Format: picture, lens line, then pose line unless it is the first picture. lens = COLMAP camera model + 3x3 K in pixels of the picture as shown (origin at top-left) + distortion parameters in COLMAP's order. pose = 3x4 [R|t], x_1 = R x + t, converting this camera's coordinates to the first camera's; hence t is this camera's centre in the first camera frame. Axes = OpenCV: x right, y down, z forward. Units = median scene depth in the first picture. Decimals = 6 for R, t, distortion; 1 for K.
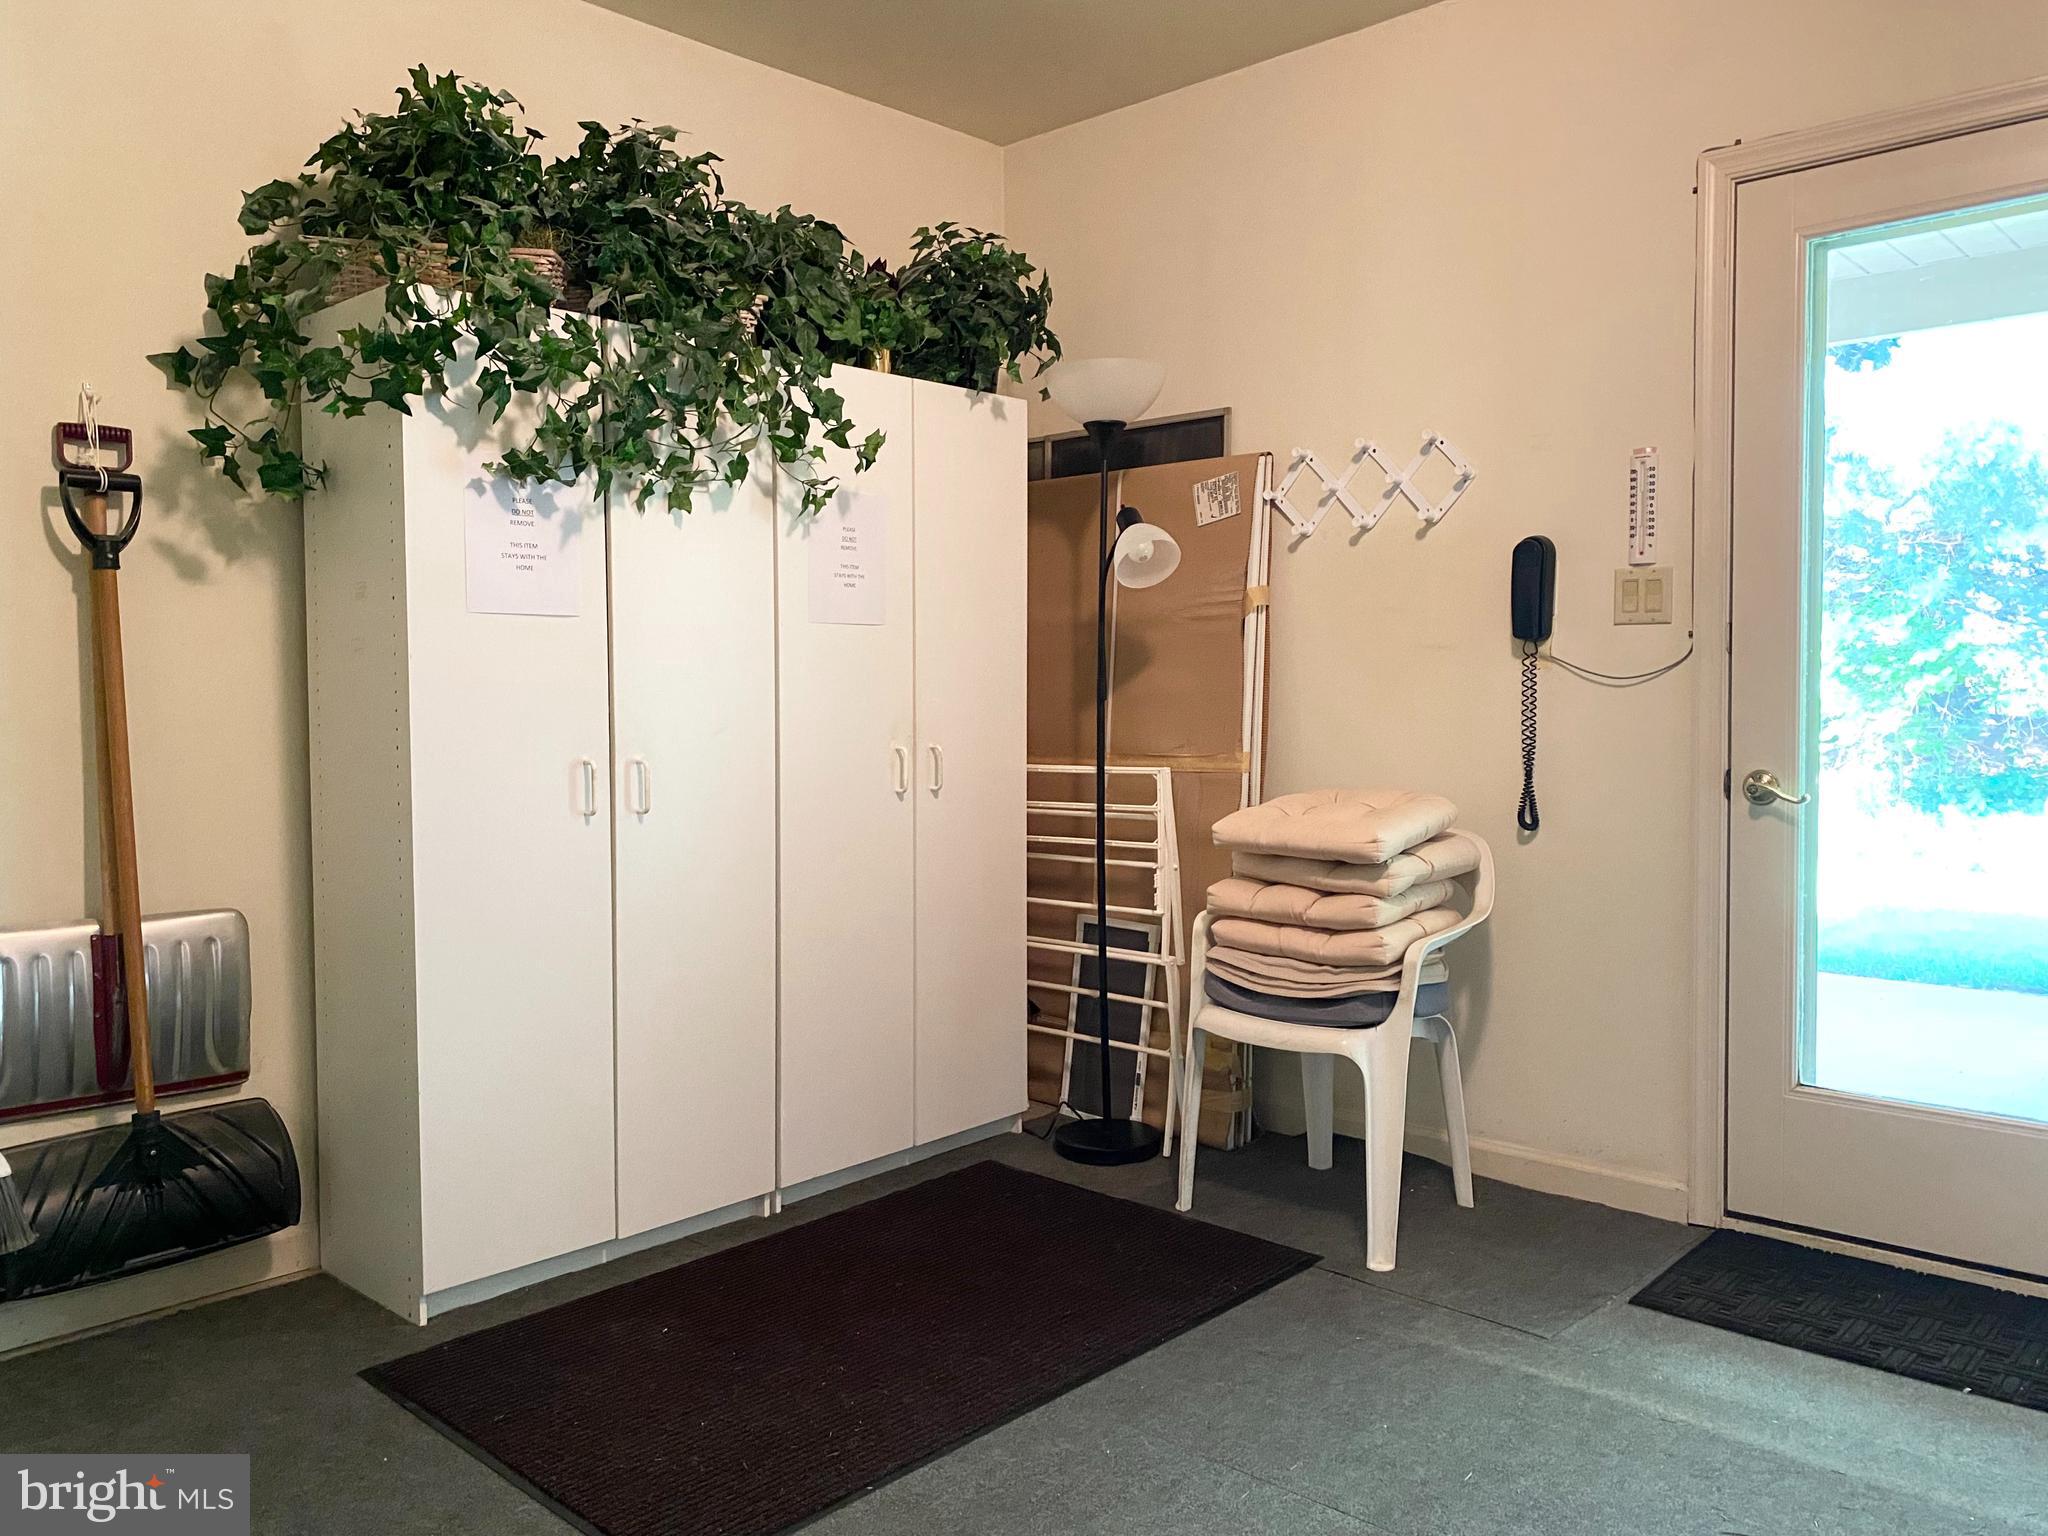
lens RADIAL K [[1554.0, 0, 1024.0], [0, 1554.0, 768.0], [0, 0, 1]] dist [0.012830, 0.003587]
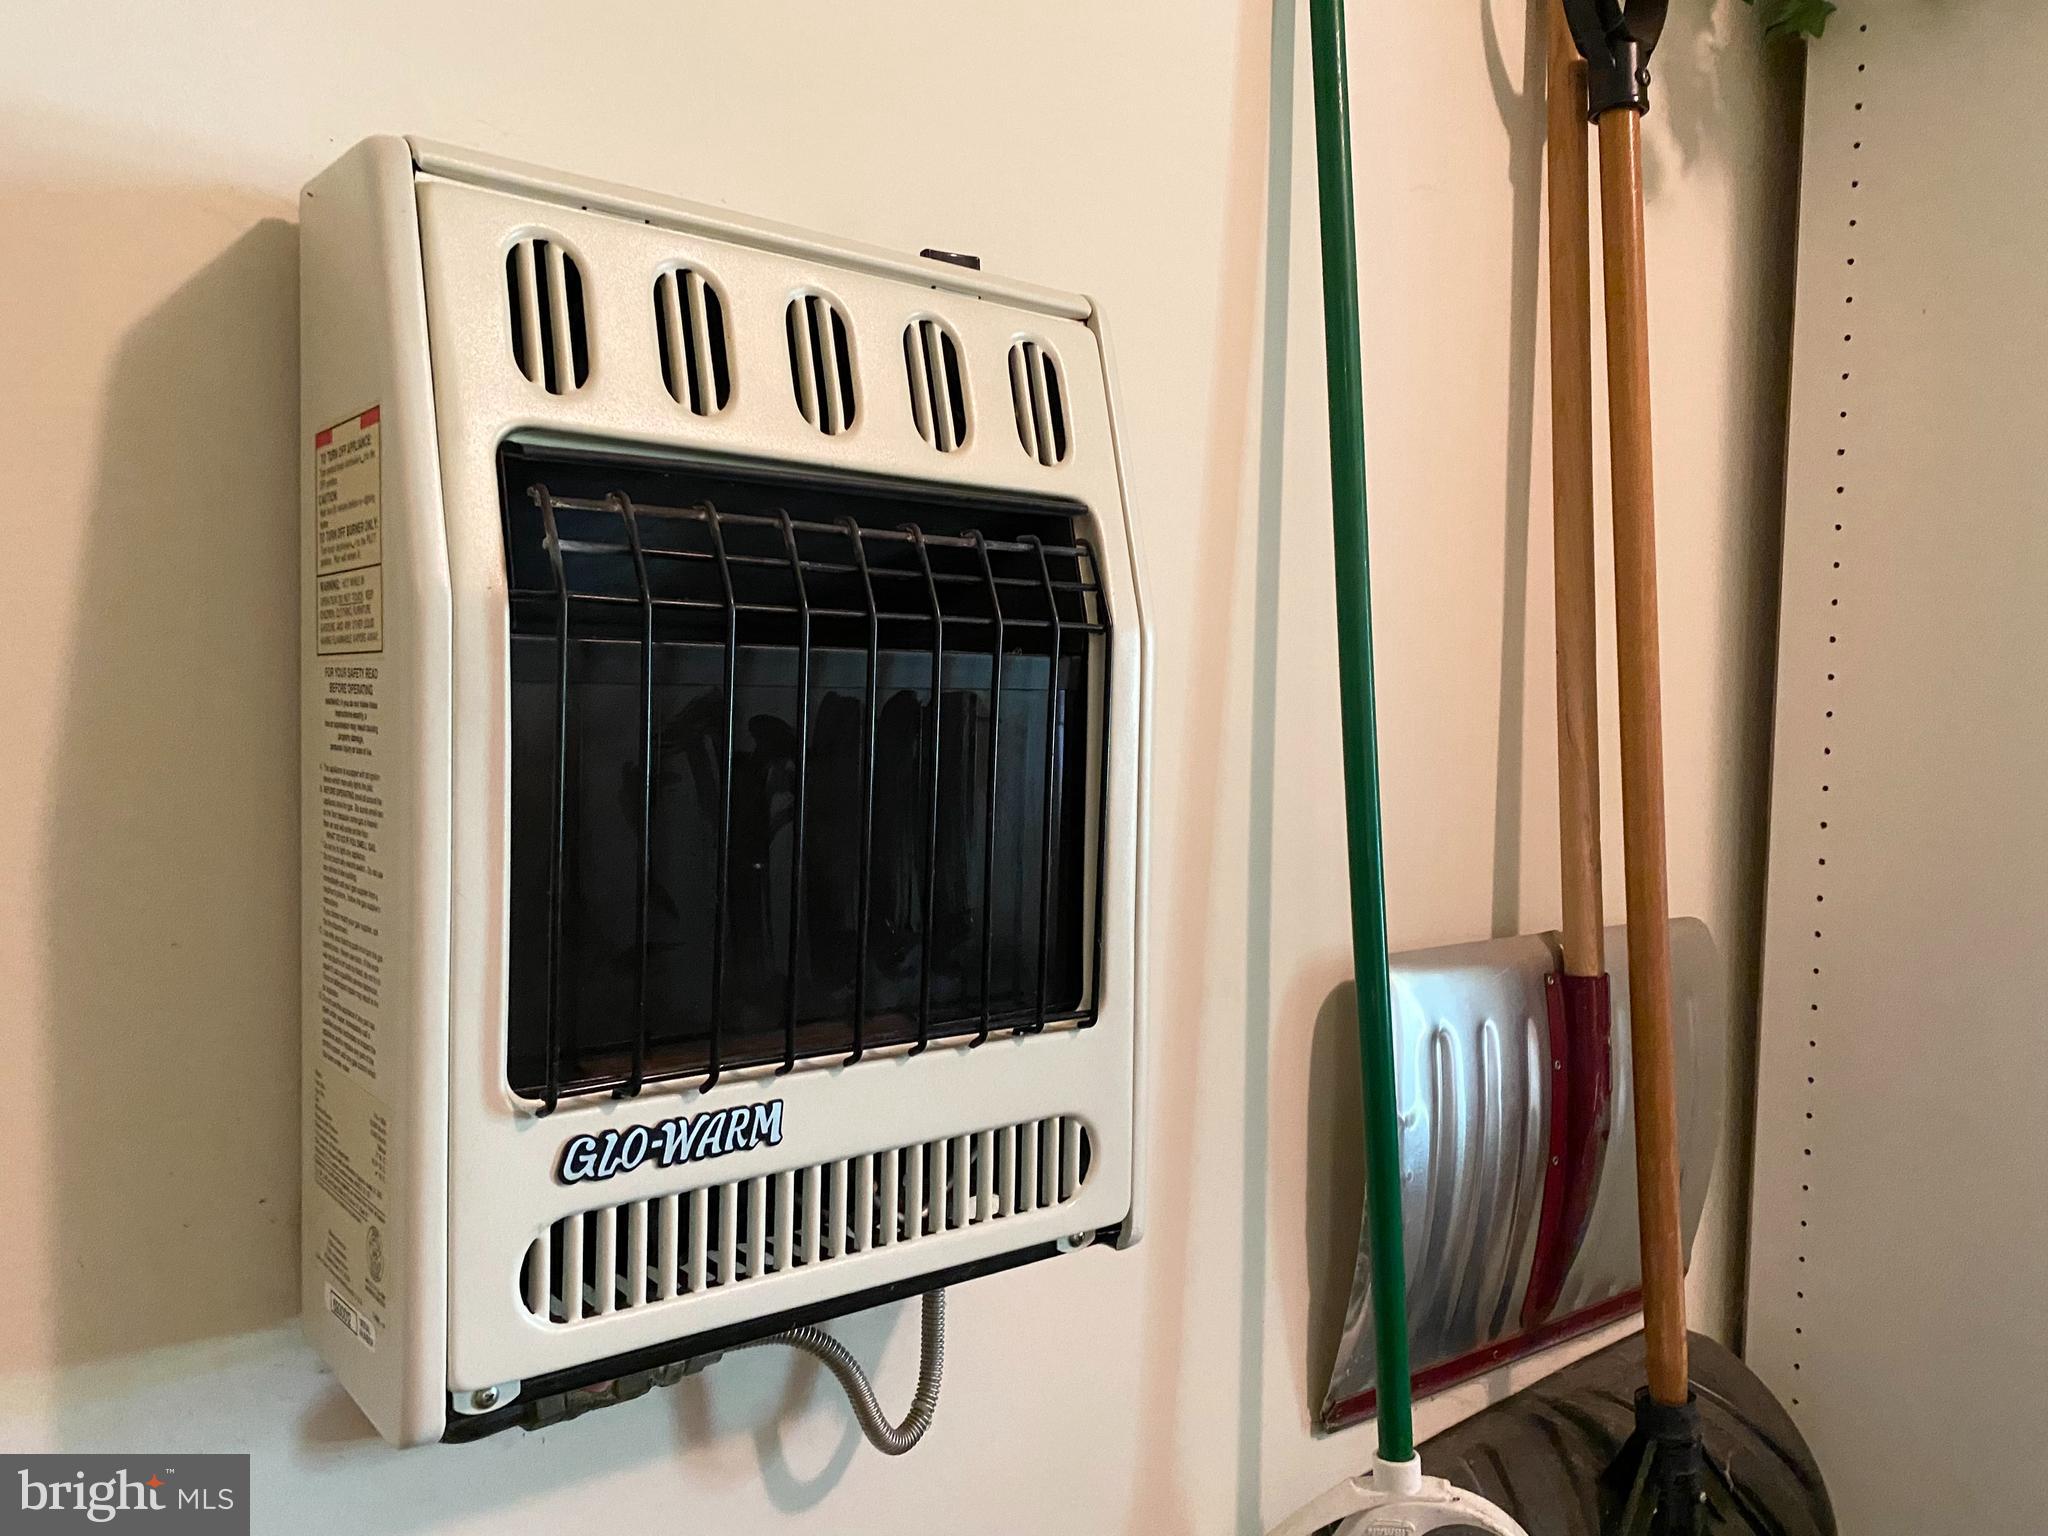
lens RADIAL K [[1524.0, 0, 1032.9], [0, 1524.0, 736.7], [0, 0, 1]] dist [0.076620, 0.001330]
pose [[0.990371, 0.022327, -0.136624, -0.562255], [-0.023828, 0.999672, -0.009360, 0.042110], [0.136370, 0.012525, 0.990579, 0.456832]]
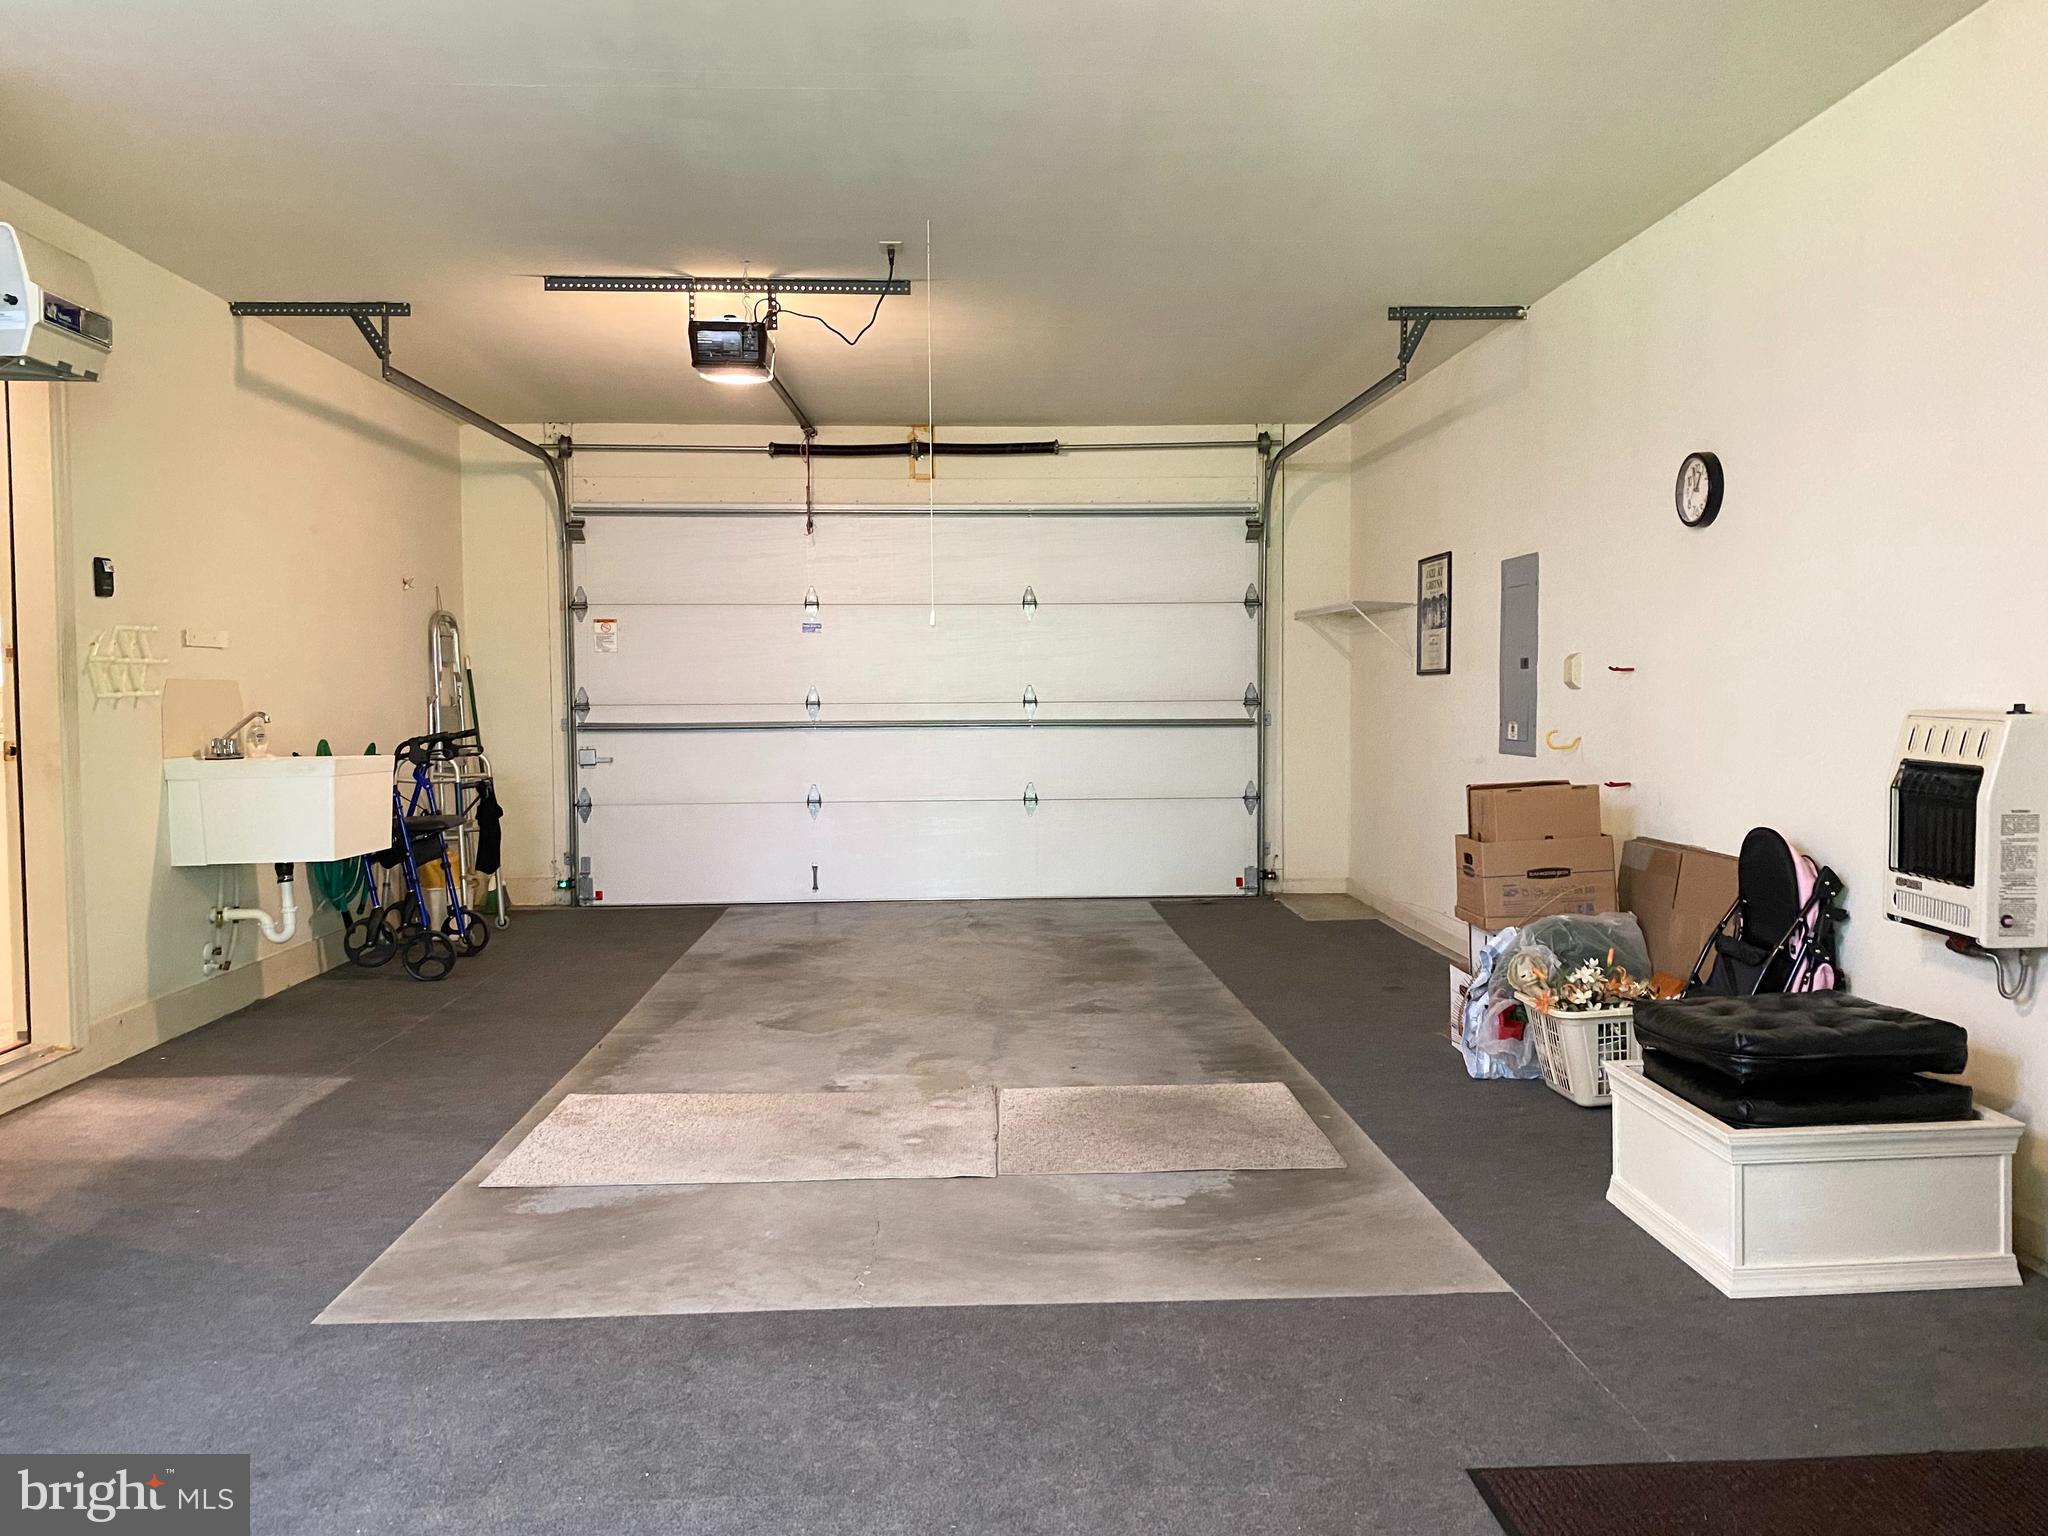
lens RADIAL K [[1524.0, 0, 1032.9], [0, 1524.0, 736.7], [0, 0, 1]] dist [0.076620, 0.001330]
pose [[-0.694808, 0.037453, -0.718220, 0.504639], [-0.026145, 0.996668, 0.077266, -0.071740], [0.718720, 0.072463, -0.691513, 0.917615]]
